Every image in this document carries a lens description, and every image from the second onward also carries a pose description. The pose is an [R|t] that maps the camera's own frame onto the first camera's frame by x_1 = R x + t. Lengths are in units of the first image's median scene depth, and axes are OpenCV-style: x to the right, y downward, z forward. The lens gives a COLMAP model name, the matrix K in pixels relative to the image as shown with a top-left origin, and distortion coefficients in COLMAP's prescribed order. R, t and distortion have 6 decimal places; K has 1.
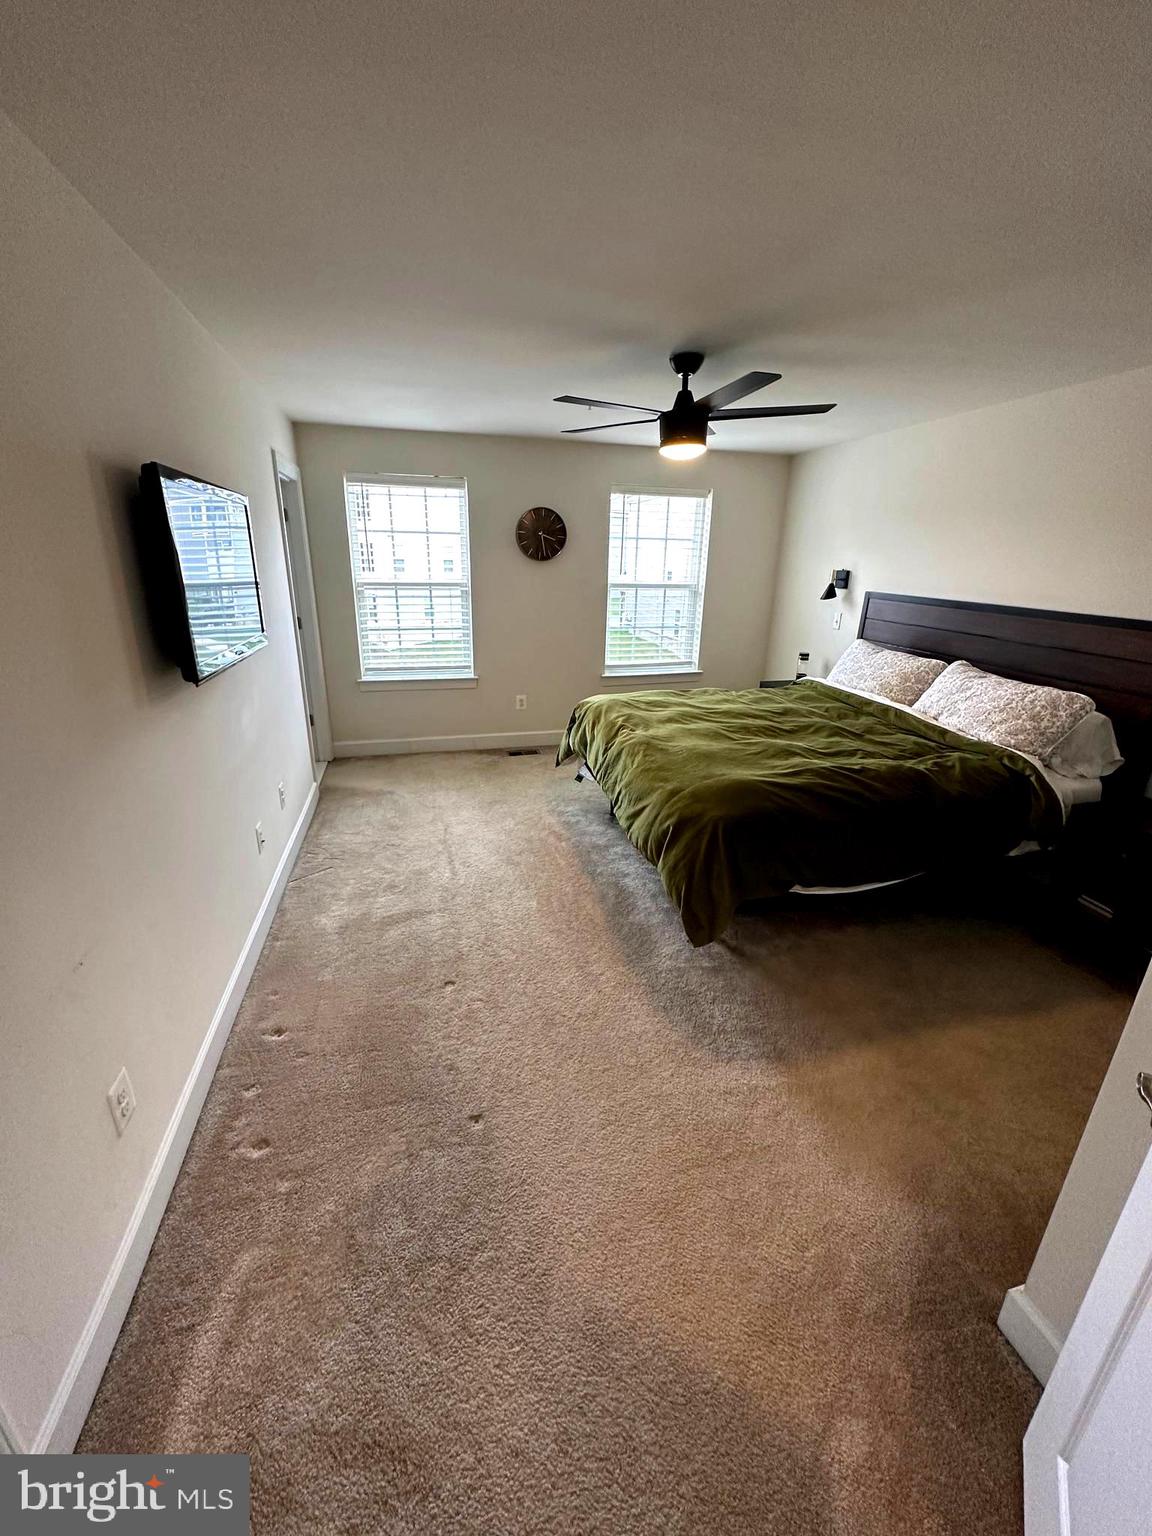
lens RADIAL K [[612.7, 0, 574.6], [0, 612.7, 766.9], [0, 0, 1]] dist [-0.001373, 0.000150]
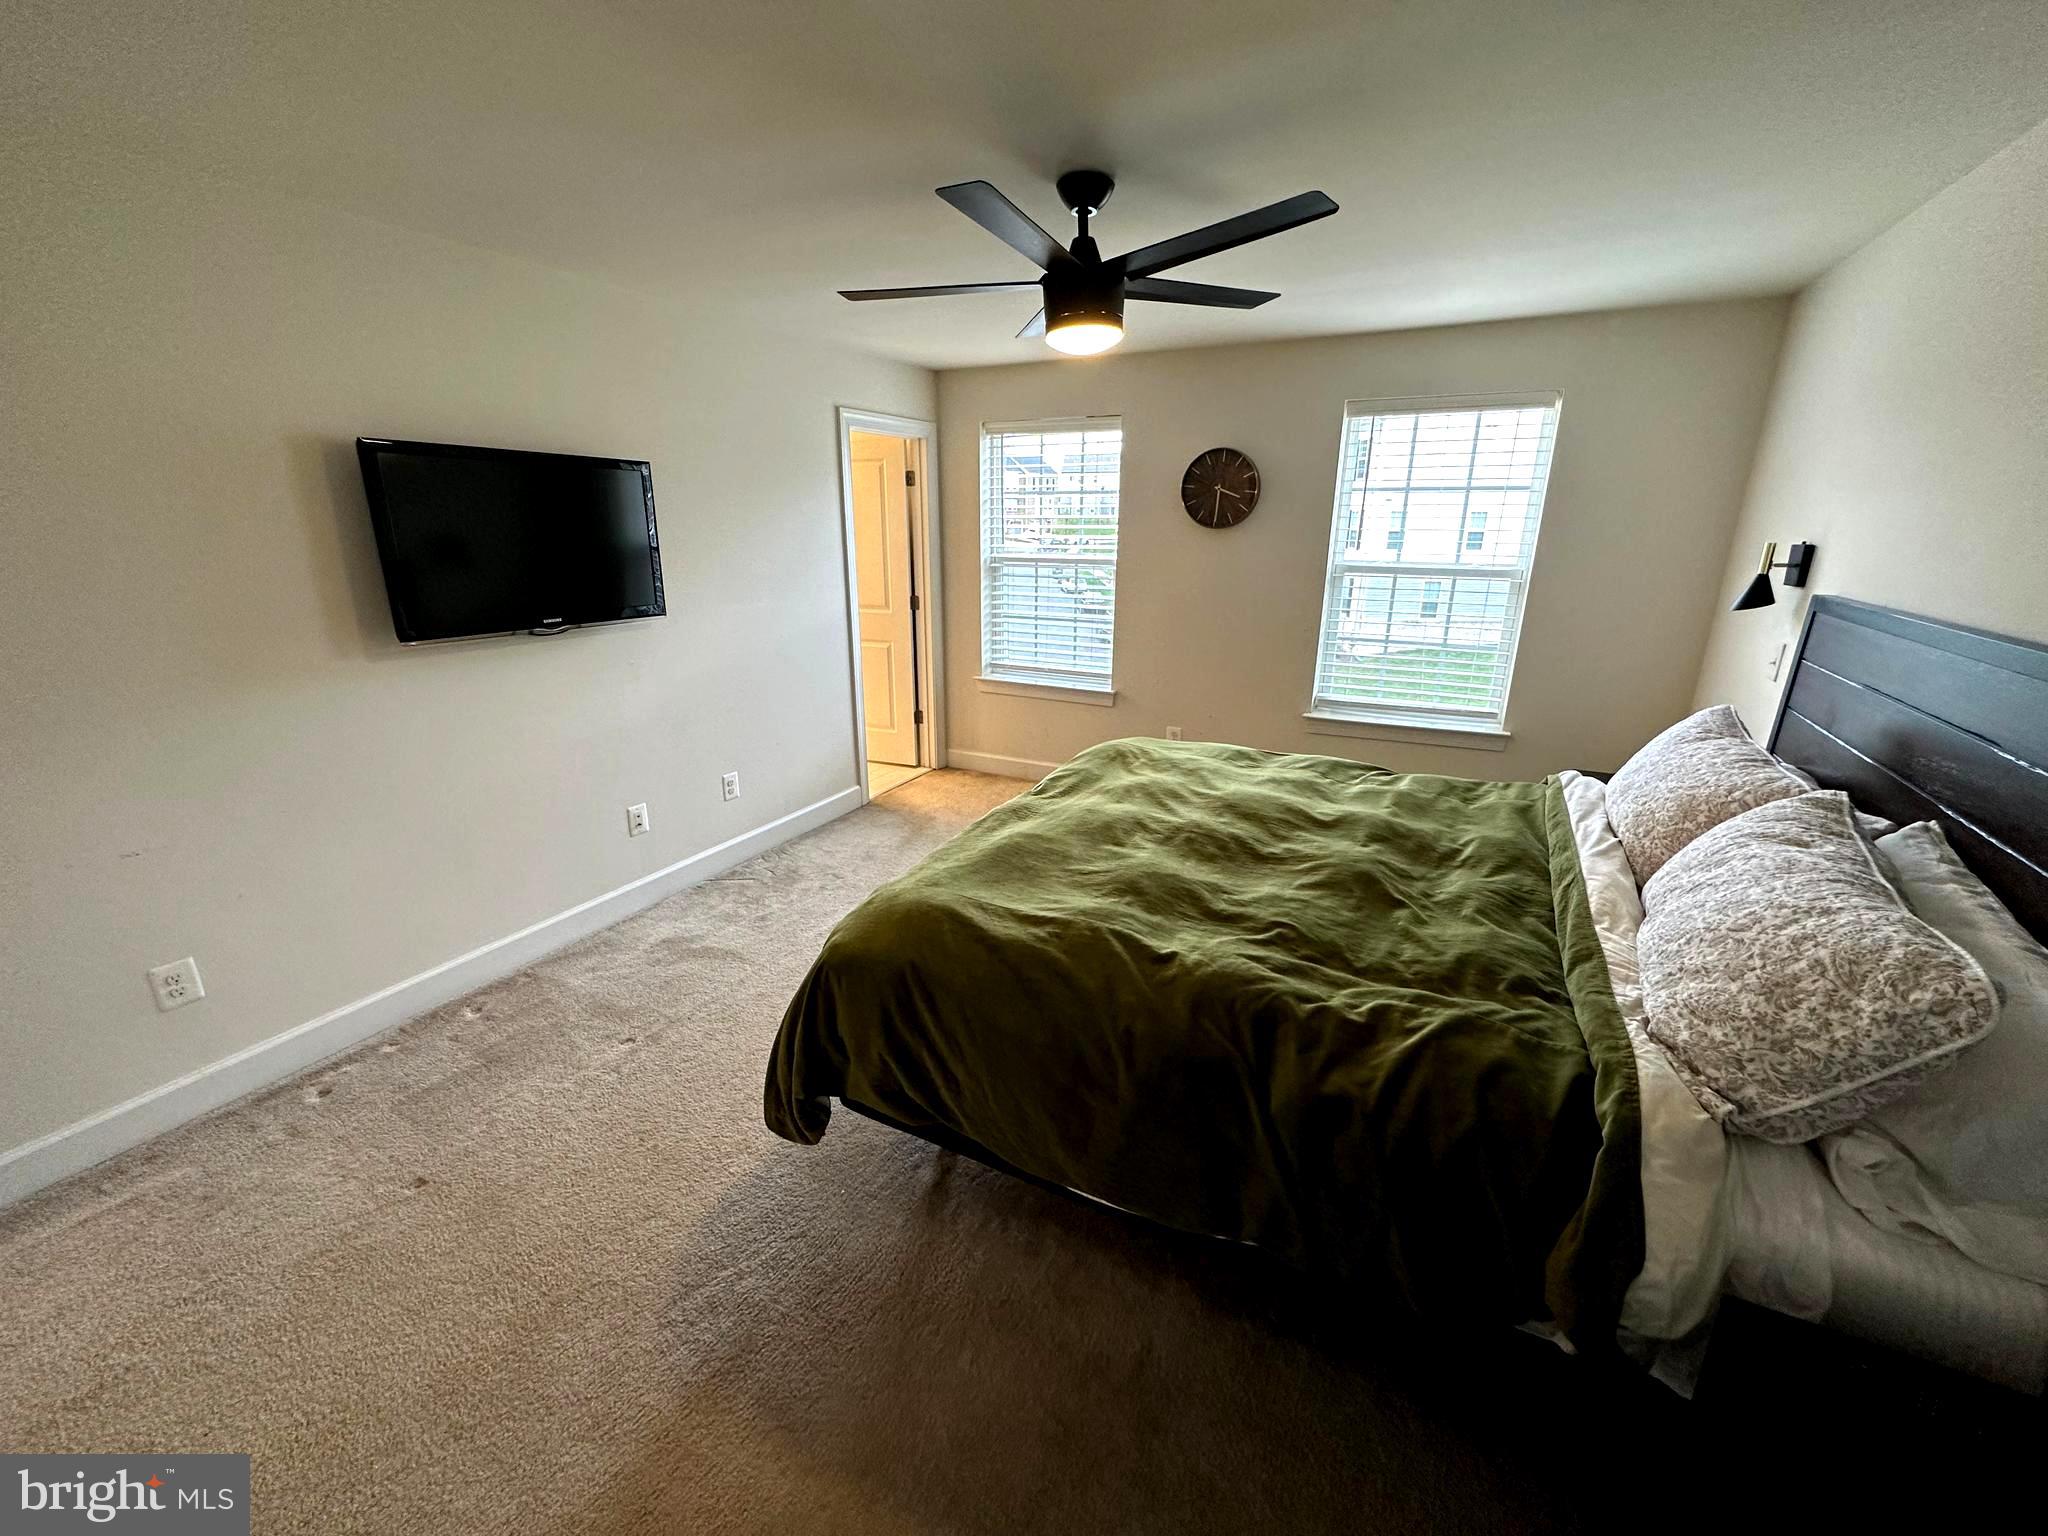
lens RADIAL K [[816.9, 0, 1024.0], [0, 816.9, 768.0], [0, 0, 1]] dist [-0.001373, 0.000150]
pose [[0.743645, 0.180189, -0.643836, 0.414598], [-0.210101, 0.977194, 0.030814, -0.072330], [0.634705, 0.112356, 0.764543, 0.238221]]
